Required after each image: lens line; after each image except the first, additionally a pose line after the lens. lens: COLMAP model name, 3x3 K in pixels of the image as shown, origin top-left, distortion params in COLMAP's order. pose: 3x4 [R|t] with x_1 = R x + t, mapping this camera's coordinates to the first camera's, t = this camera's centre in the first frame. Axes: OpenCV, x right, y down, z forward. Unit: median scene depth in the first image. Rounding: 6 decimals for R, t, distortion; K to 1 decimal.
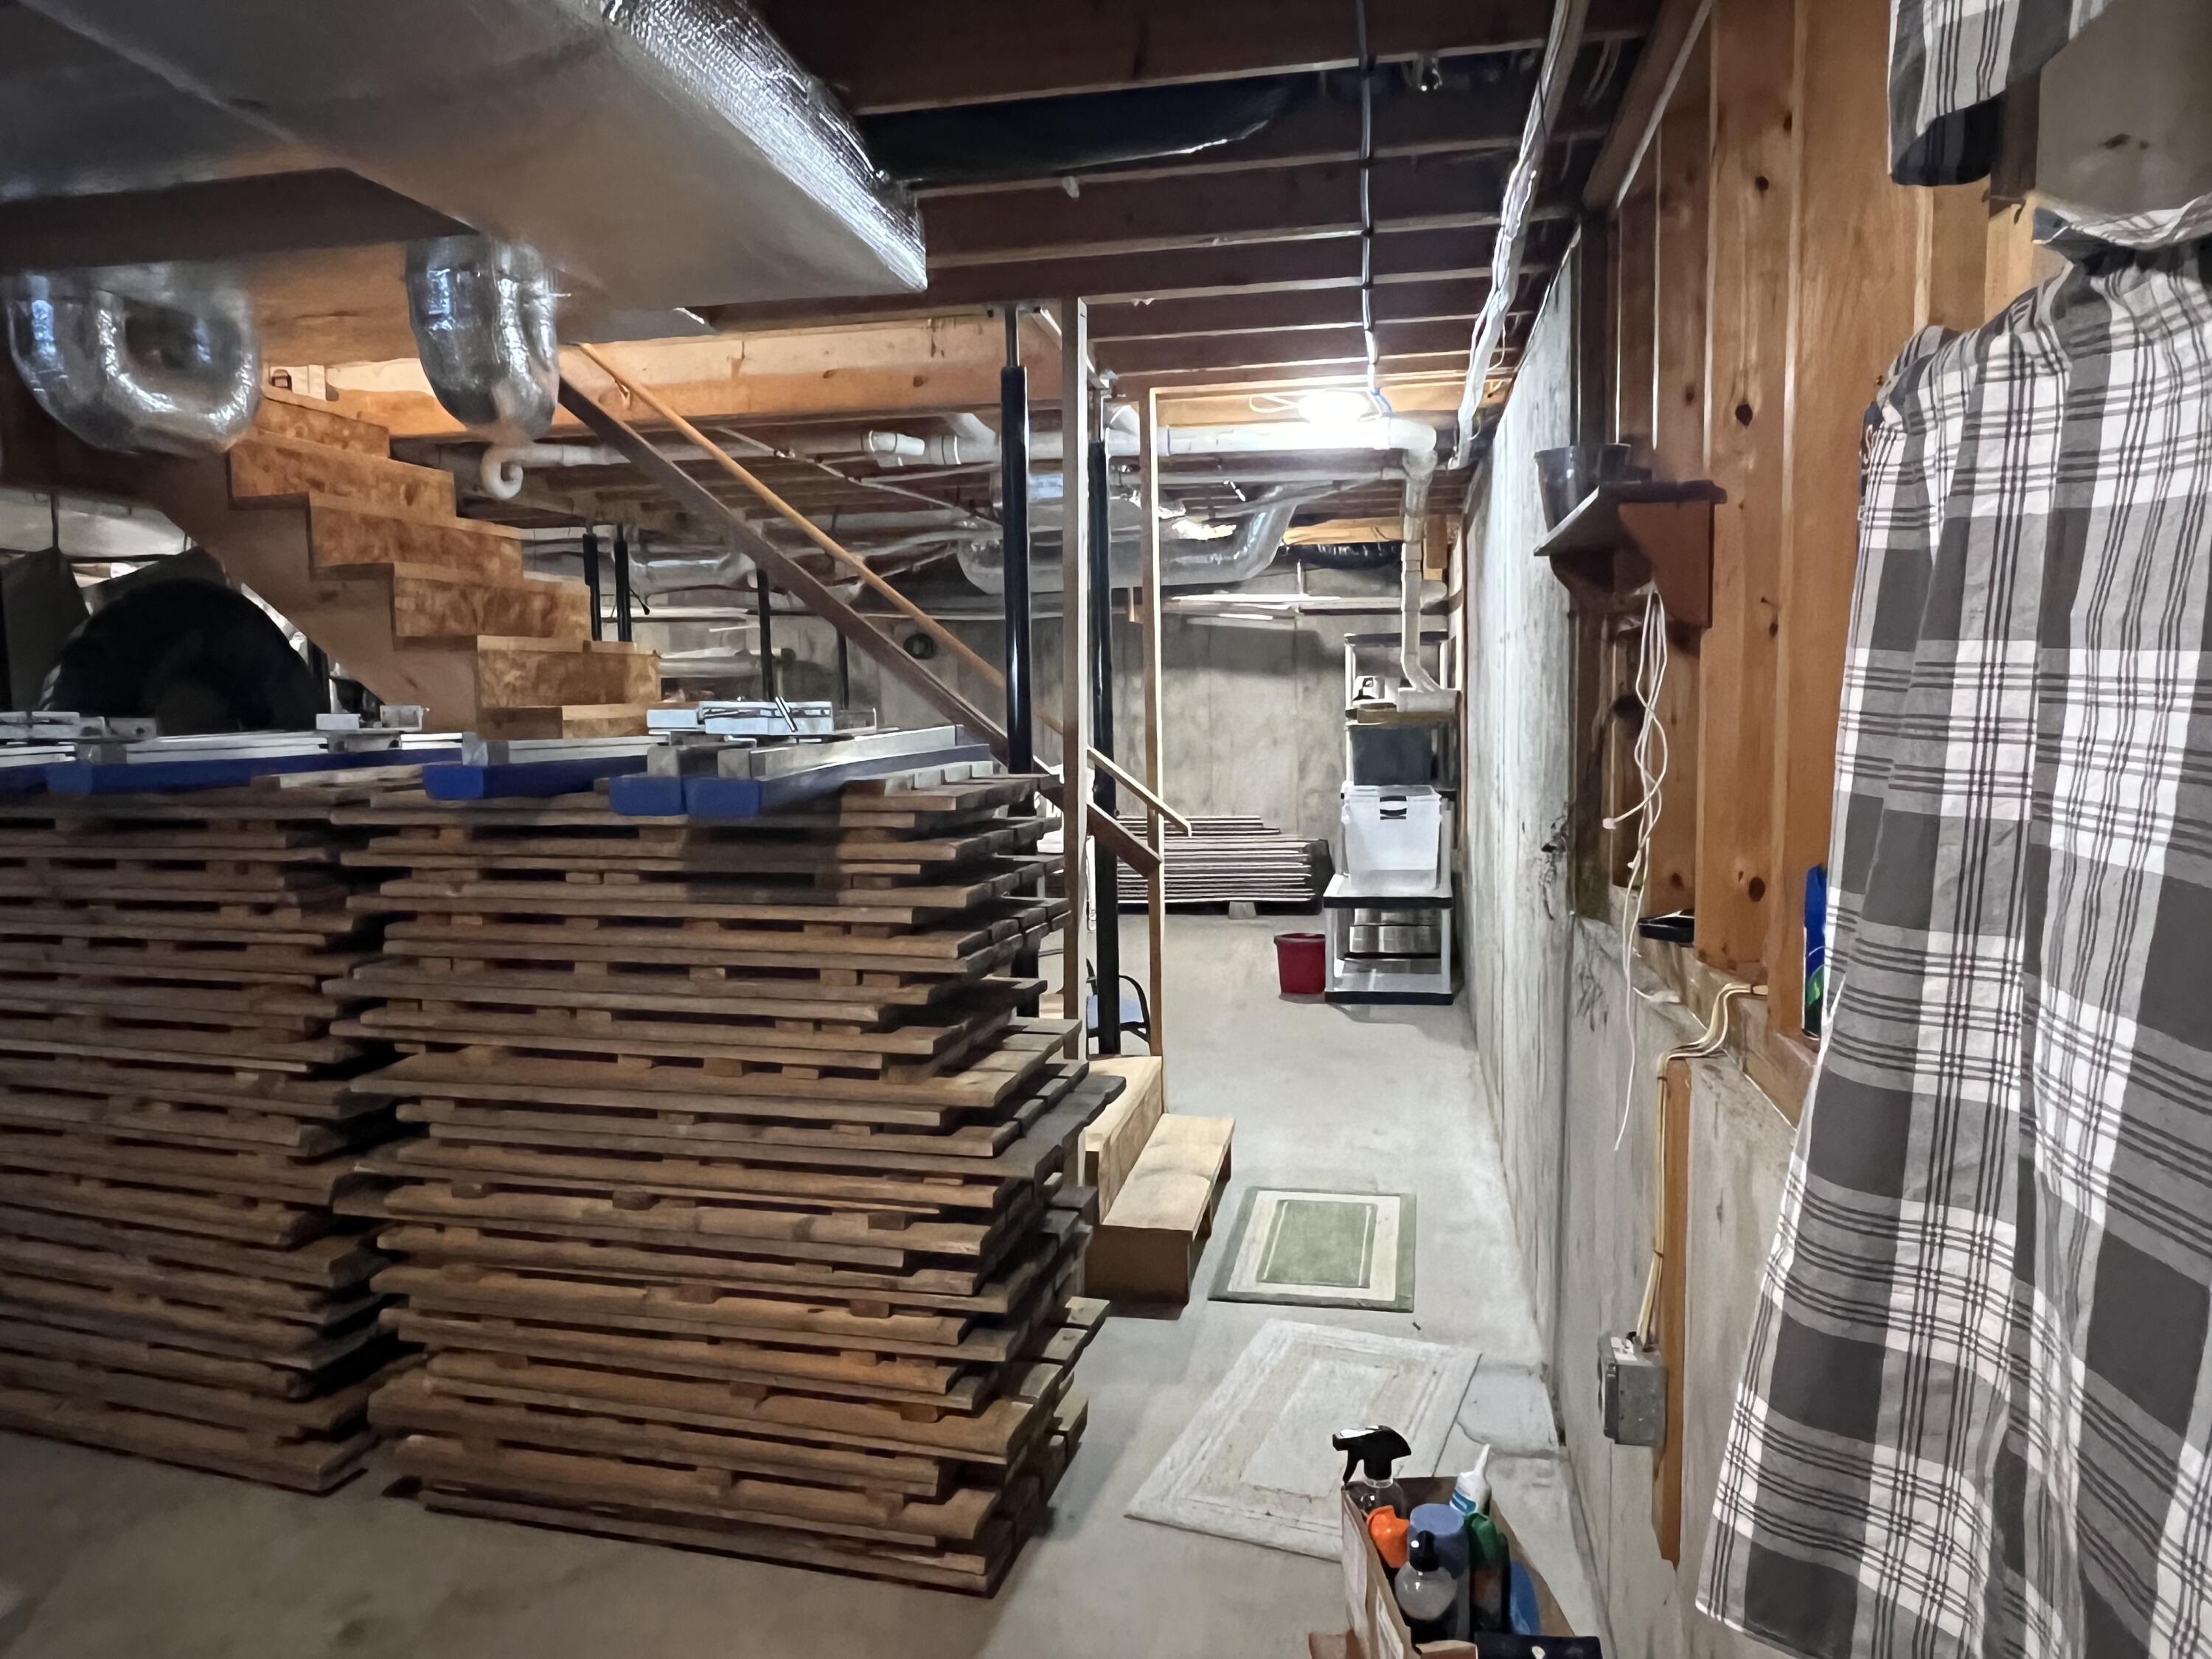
lens RADIAL K [[1482.0, 0, 1103.4], [0, 1482.0, 823.7], [0, 0, 1]] dist [-0.004842, -0.005567]
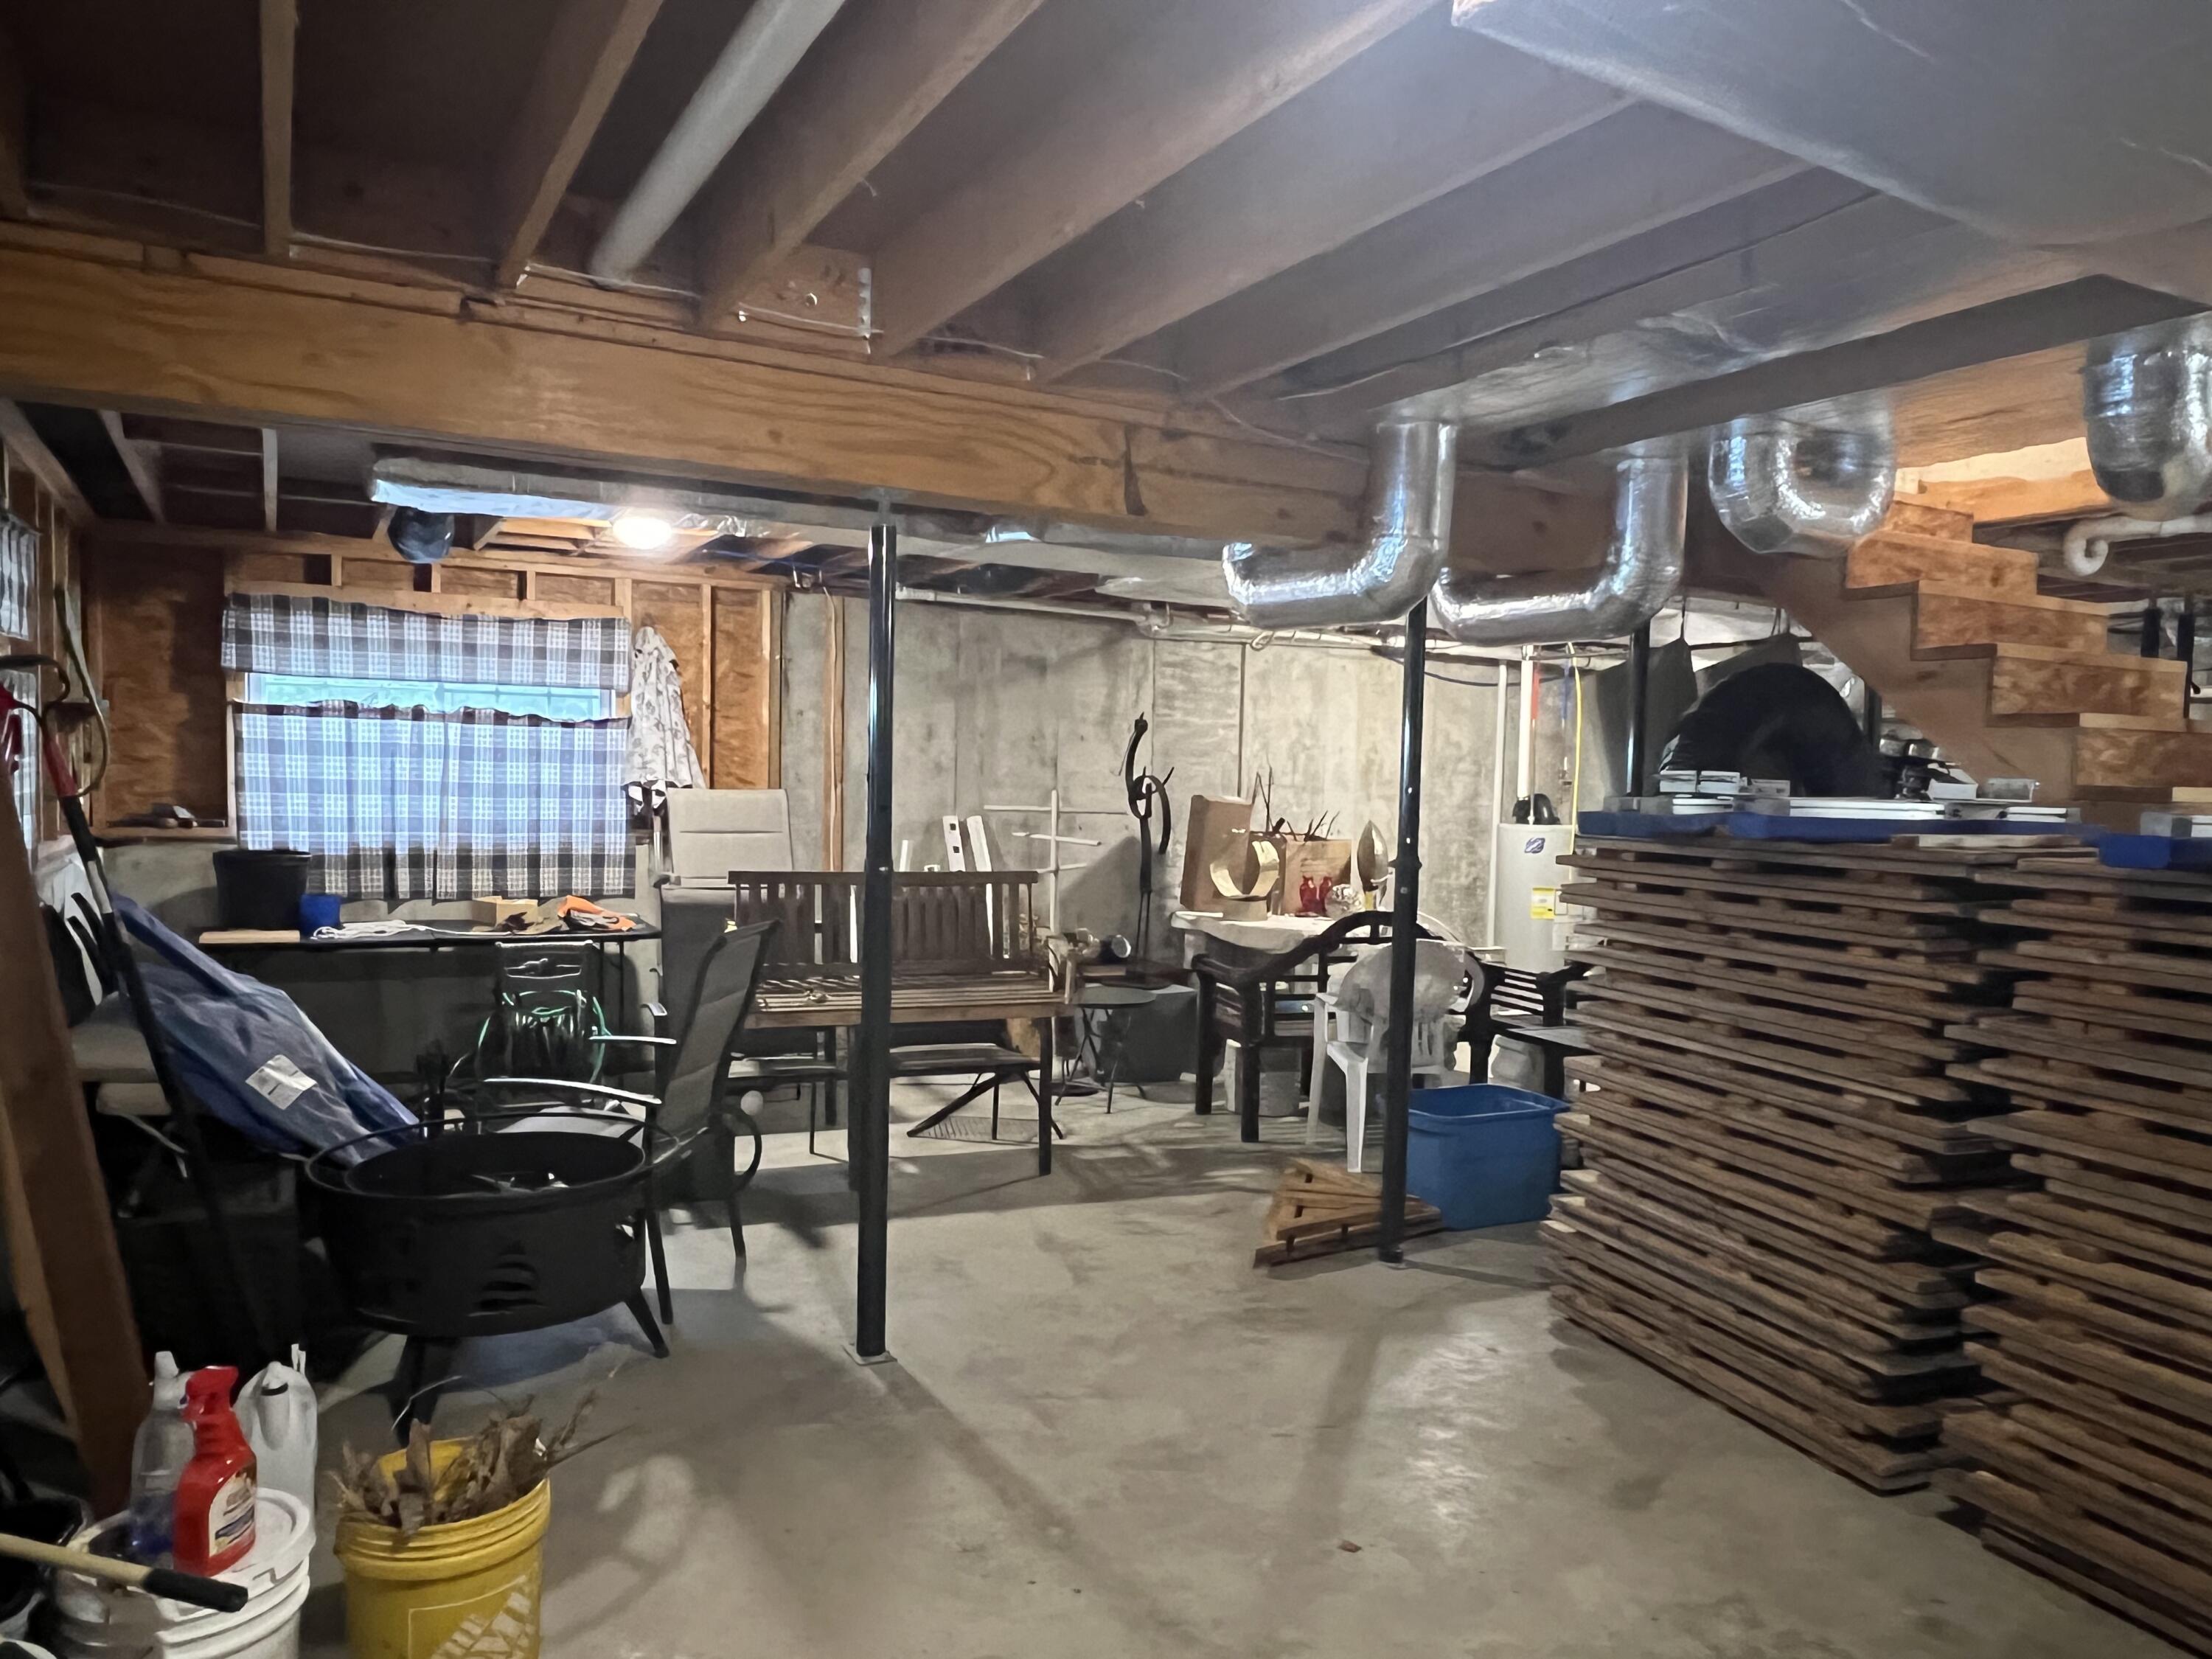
lens RADIAL K [[1482.0, 0, 1108.1], [0, 1482.0, 841.6], [0, 0, 1]] dist [-0.004842, -0.005567]
pose [[0.637088, 0.070040, -0.767603, -0.087738], [-0.103739, 0.994594, 0.004652, 0.028903], [0.763778, 0.076666, 0.640909, -0.169309]]
